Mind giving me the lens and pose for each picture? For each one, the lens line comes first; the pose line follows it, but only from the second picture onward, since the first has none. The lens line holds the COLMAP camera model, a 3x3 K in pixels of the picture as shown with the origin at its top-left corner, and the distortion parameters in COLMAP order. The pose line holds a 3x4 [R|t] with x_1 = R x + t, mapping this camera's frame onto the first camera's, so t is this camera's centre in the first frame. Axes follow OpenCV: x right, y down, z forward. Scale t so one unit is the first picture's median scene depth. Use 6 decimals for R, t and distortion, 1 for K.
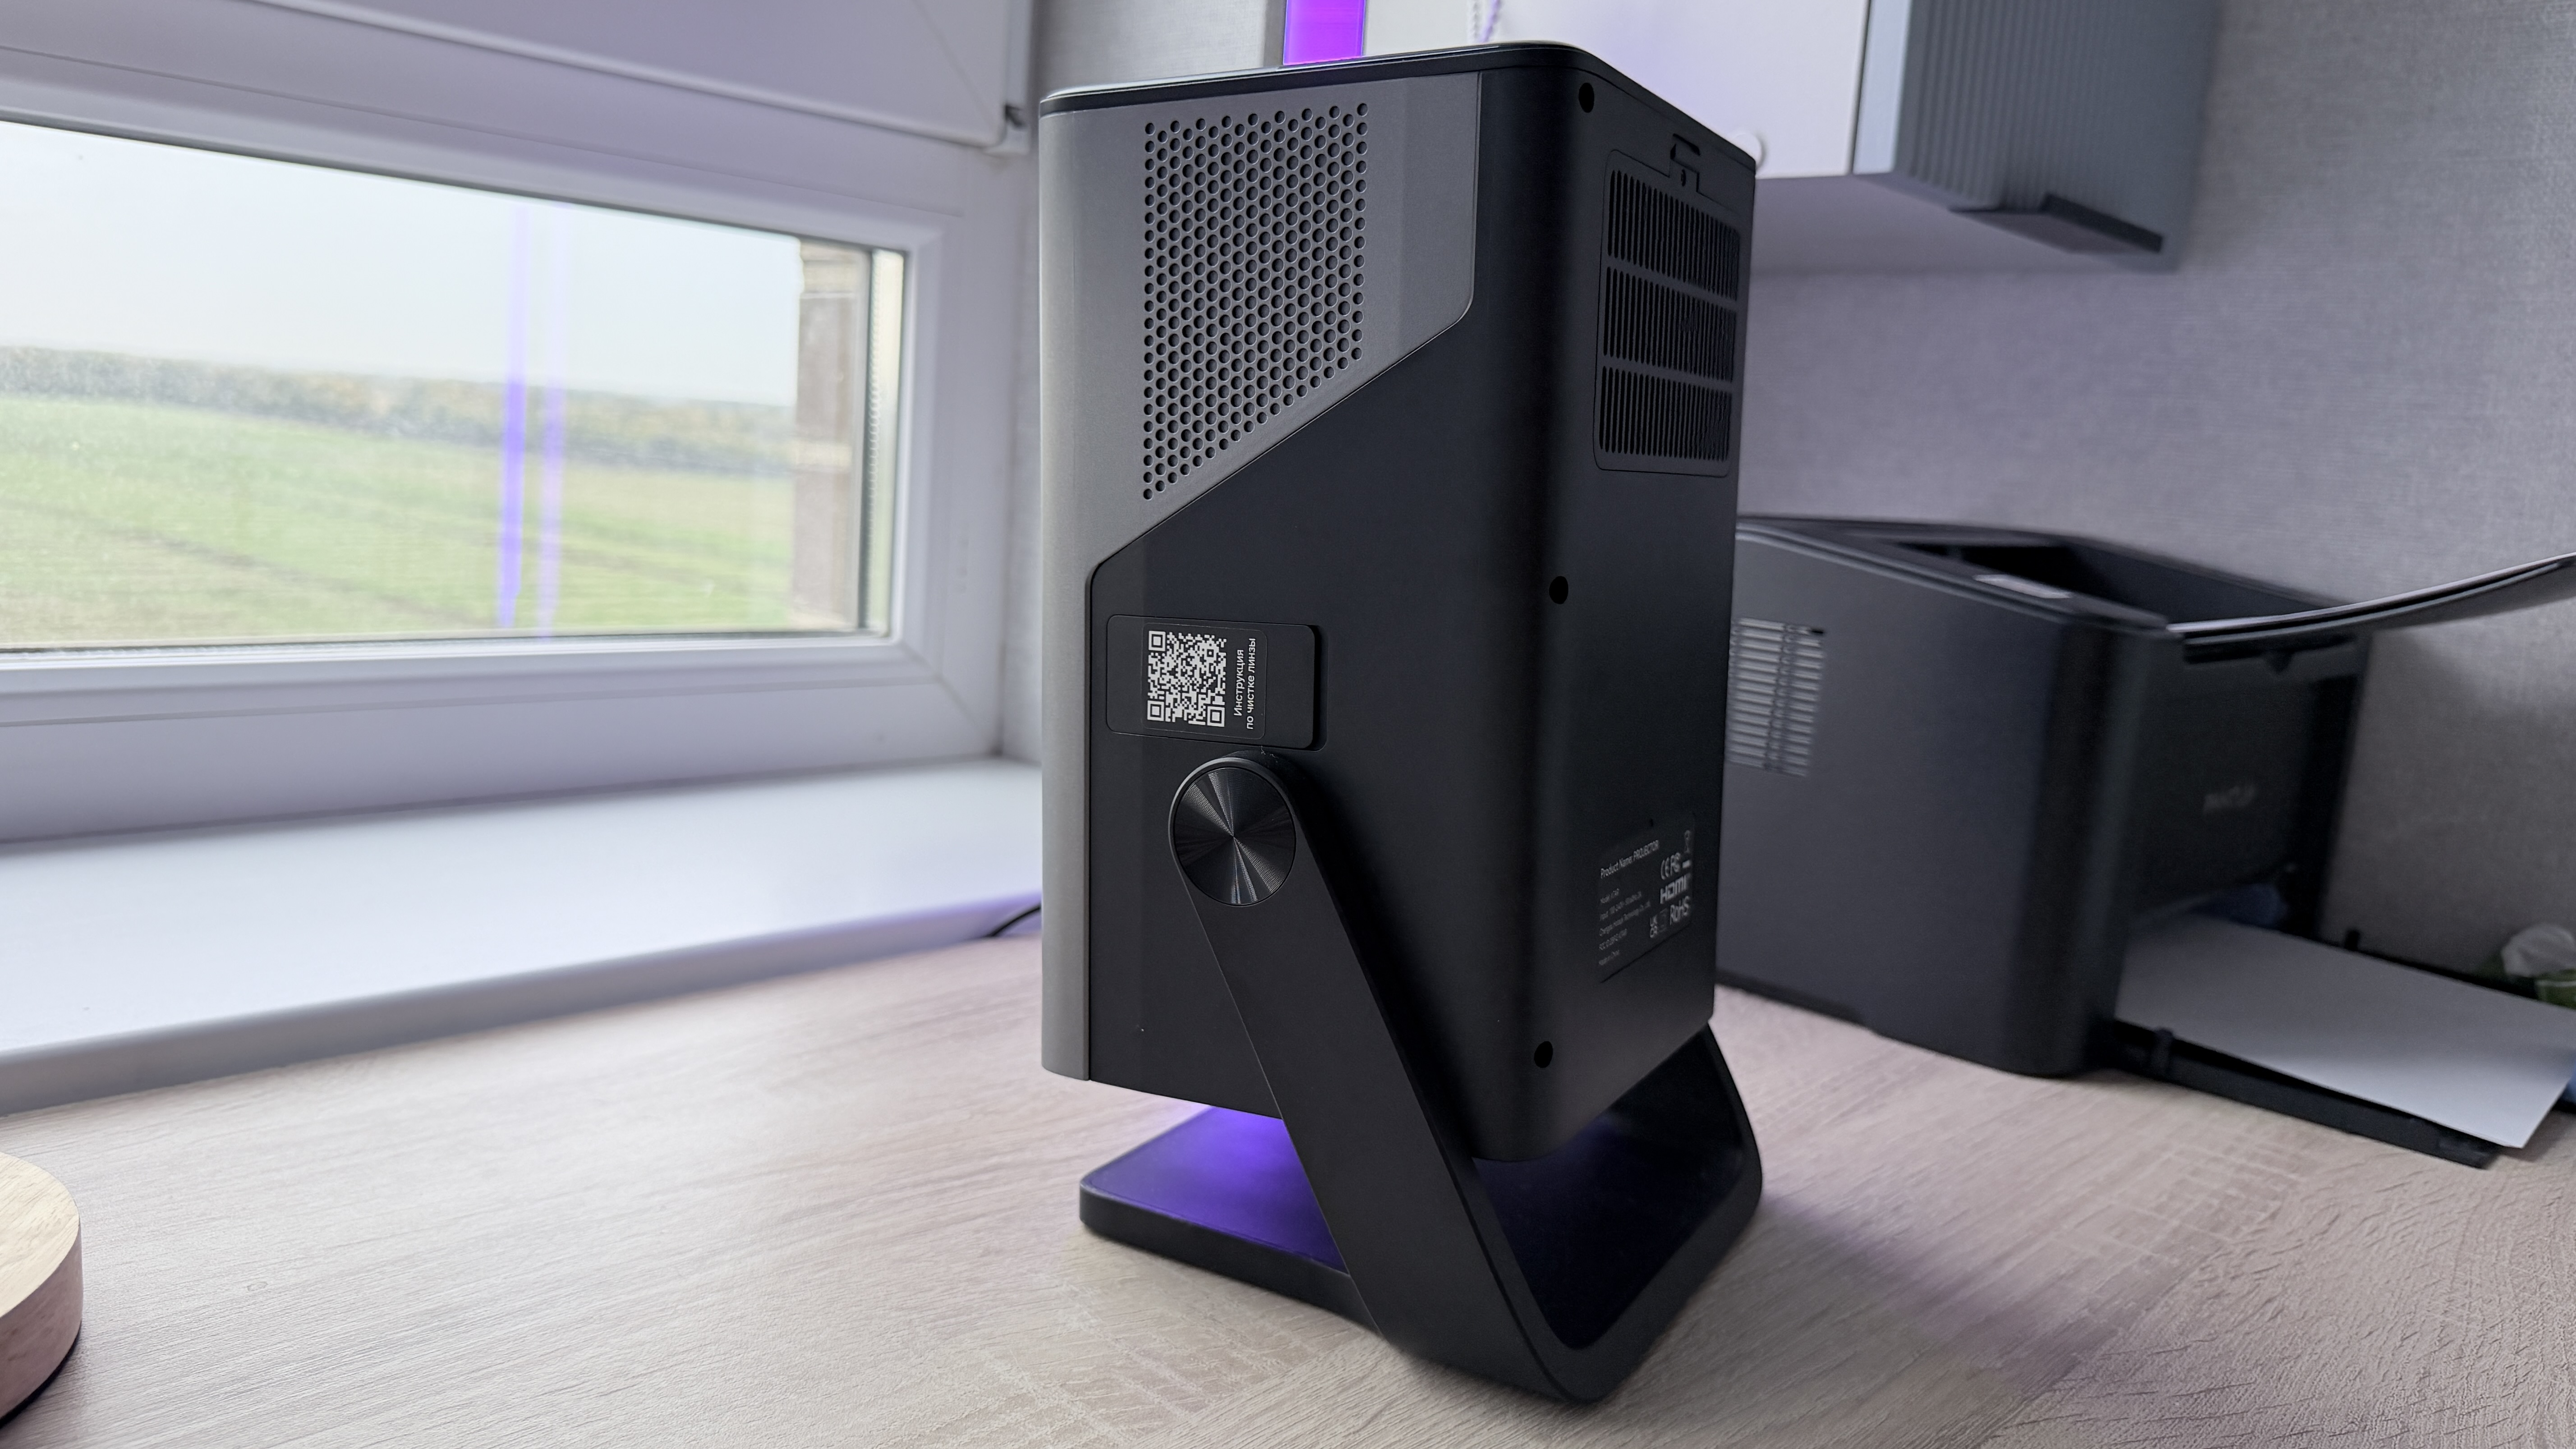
lens RADIAL K [[1944.4, 0, 1307.4], [0, 1944.4, 716.4], [0, 0, 1]] dist [-0.033304, -0.004798]
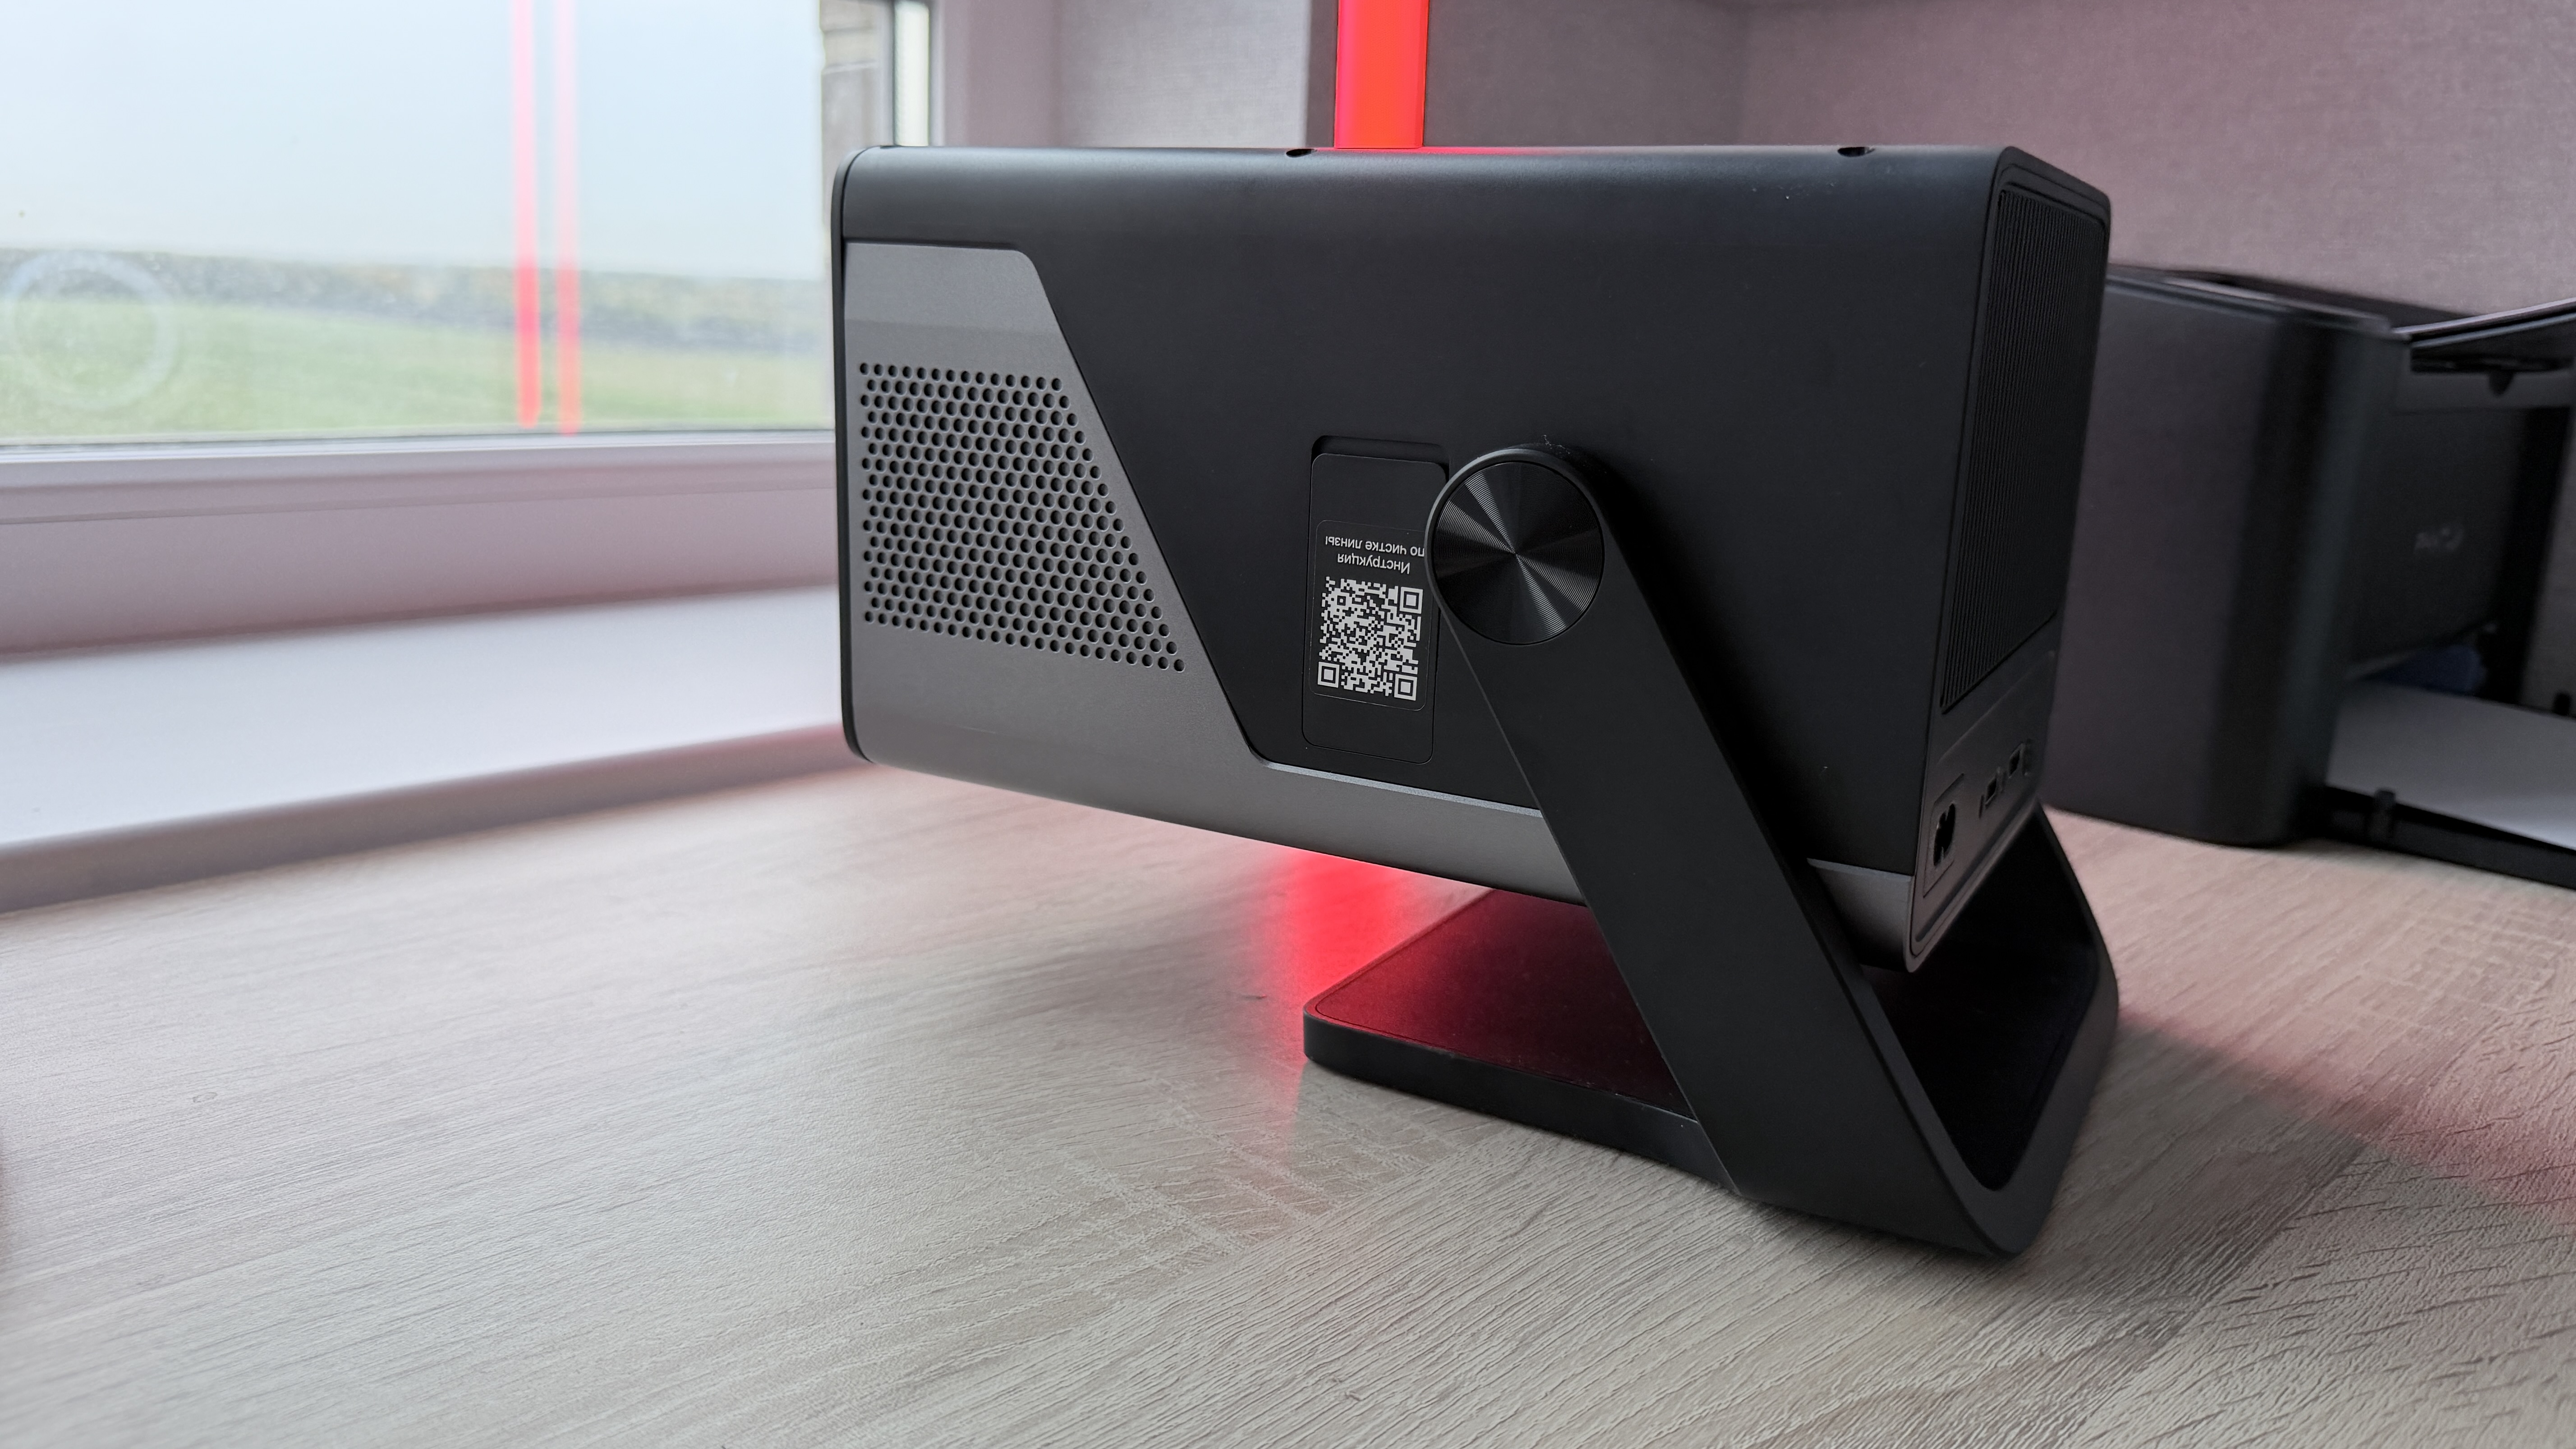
lens RADIAL K [[1944.4, 0, 1299.3], [0, 1944.4, 709.0], [0, 0, 1]] dist [-0.033304, -0.004798]
pose [[0.999025, -0.028260, -0.033904, -0.023838], [0.030363, 0.997539, 0.063206, 0.067607], [0.032035, -0.064174, 0.997424, 0.140157]]
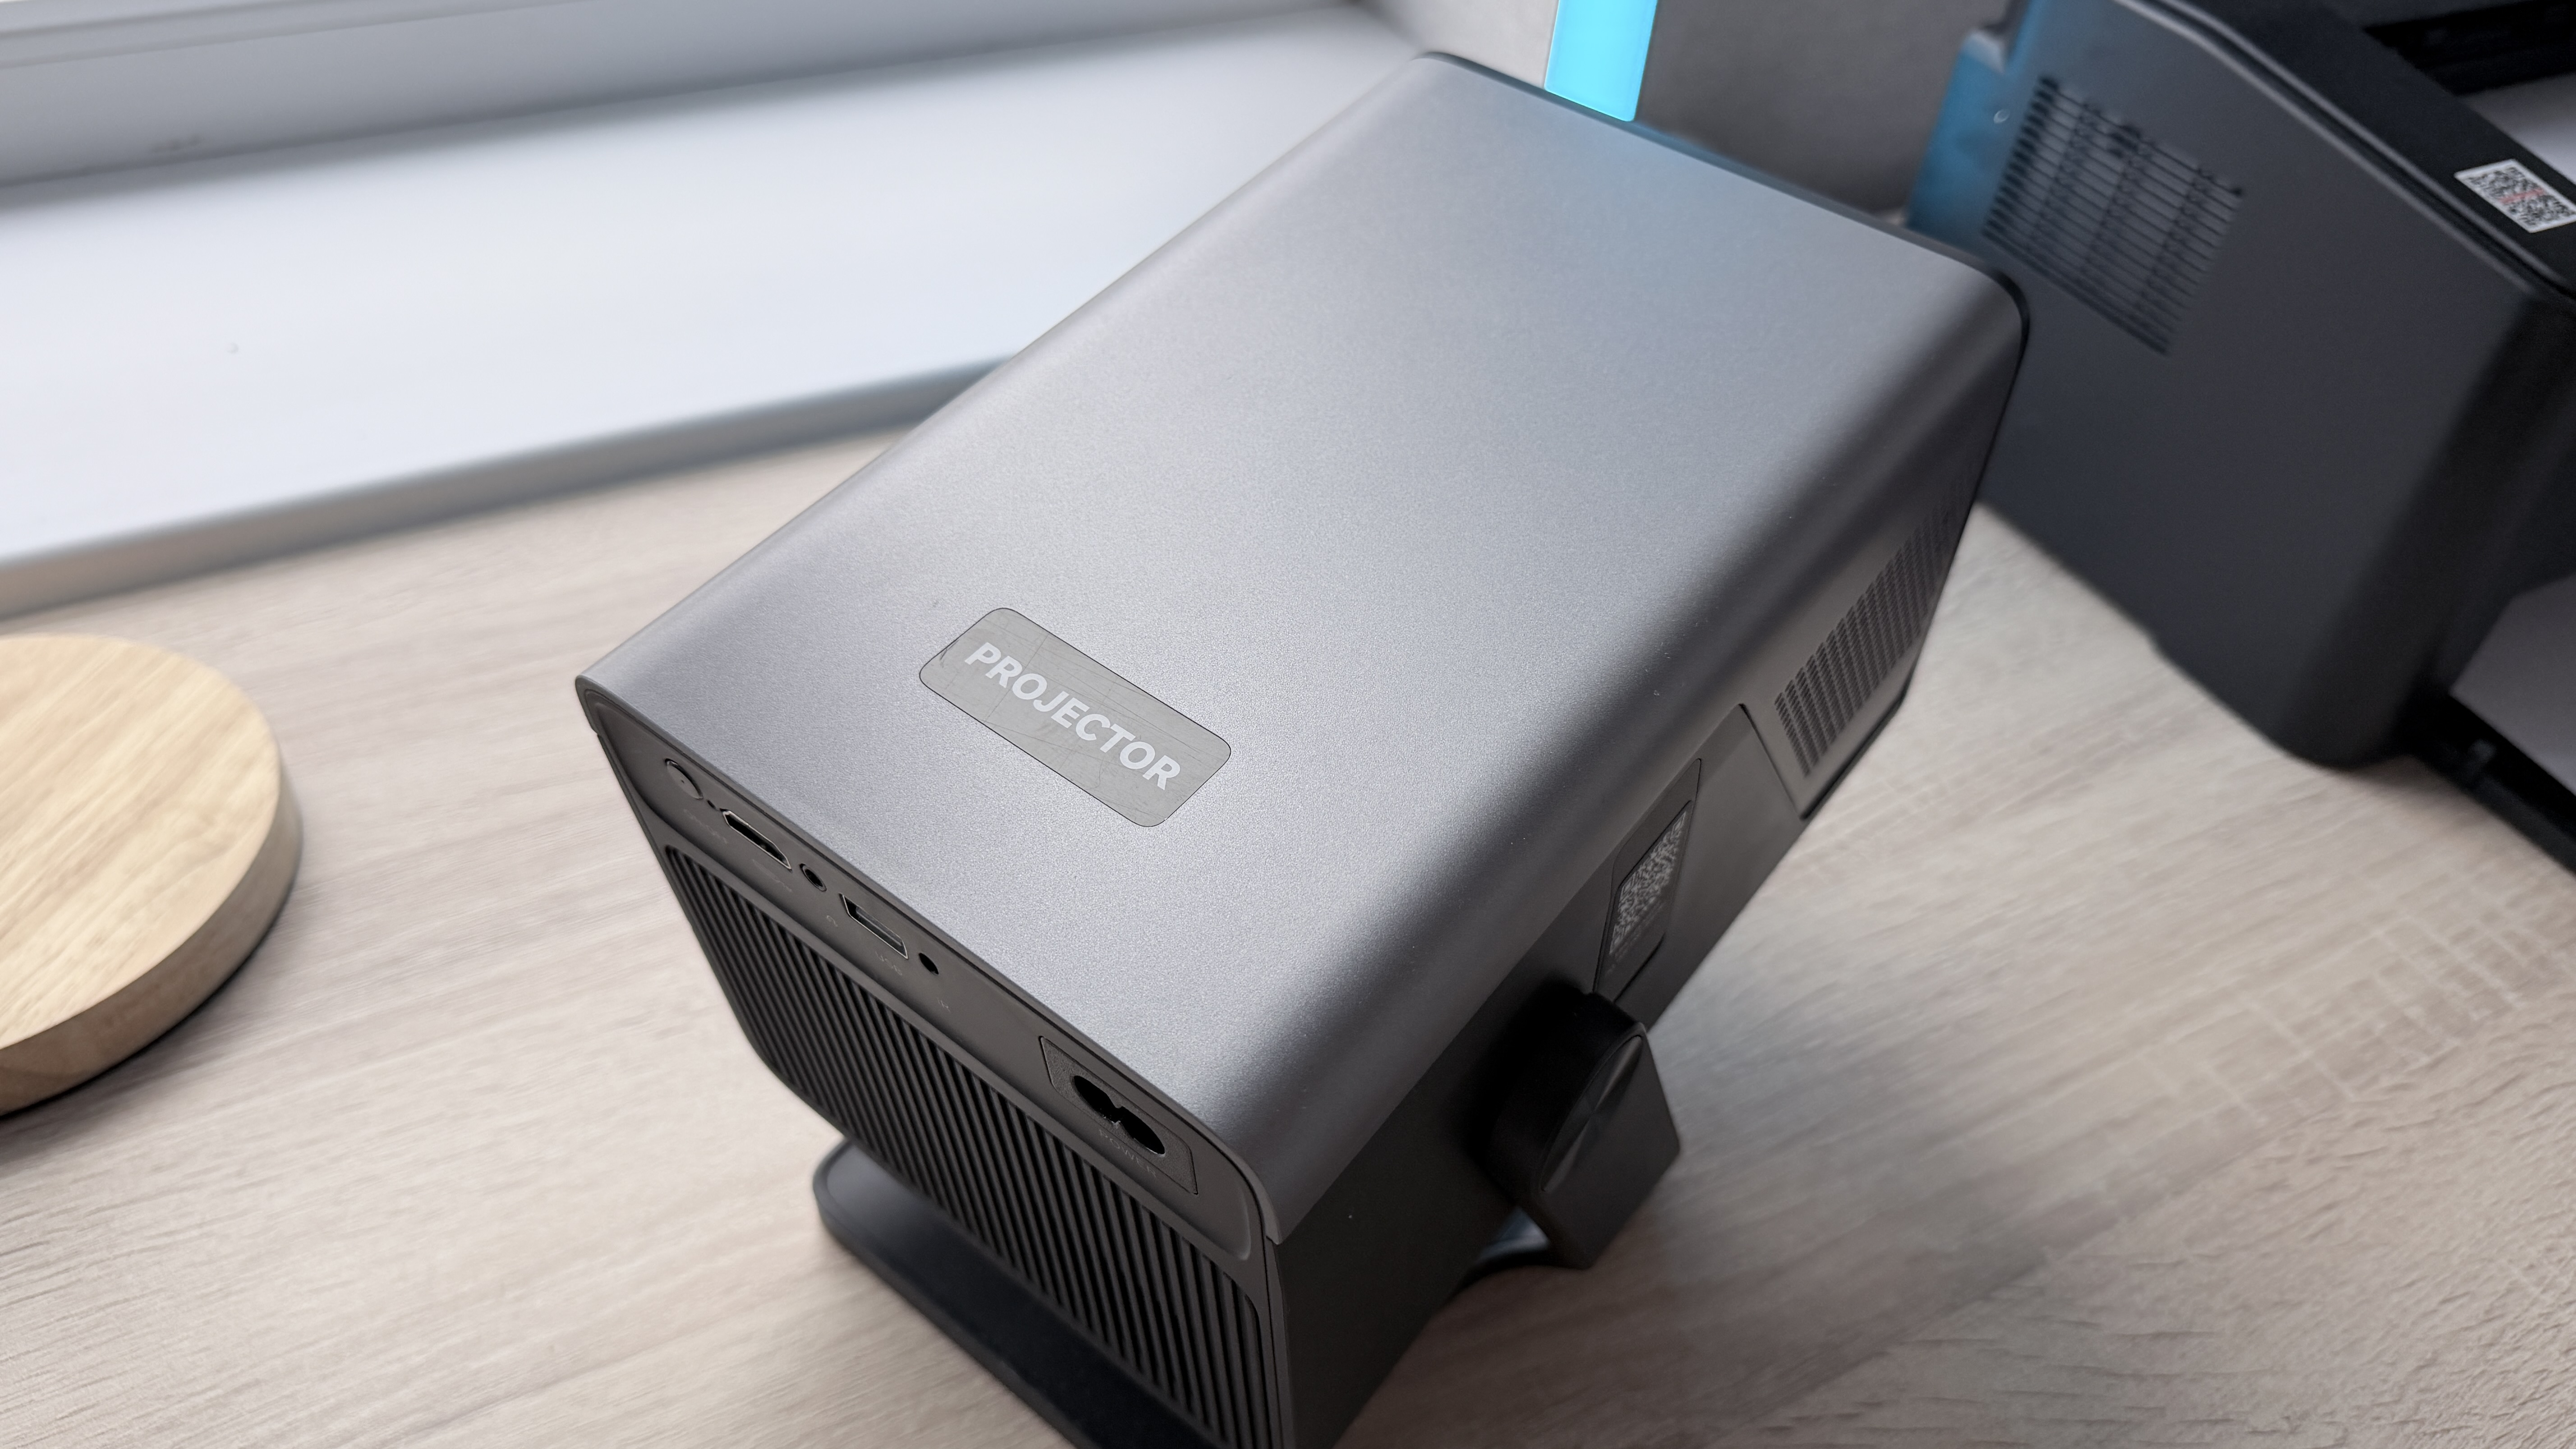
lens RADIAL K [[1944.4, 0, 1294.5], [0, 1944.4, 744.0], [0, 0, 1]] dist [-0.033304, -0.004798]
pose [[0.945854, 0.222312, -0.236512, 0.178620], [-0.054541, 0.827134, 0.559351, -0.350667], [0.319978, -0.516165, 0.794473, 0.192183]]
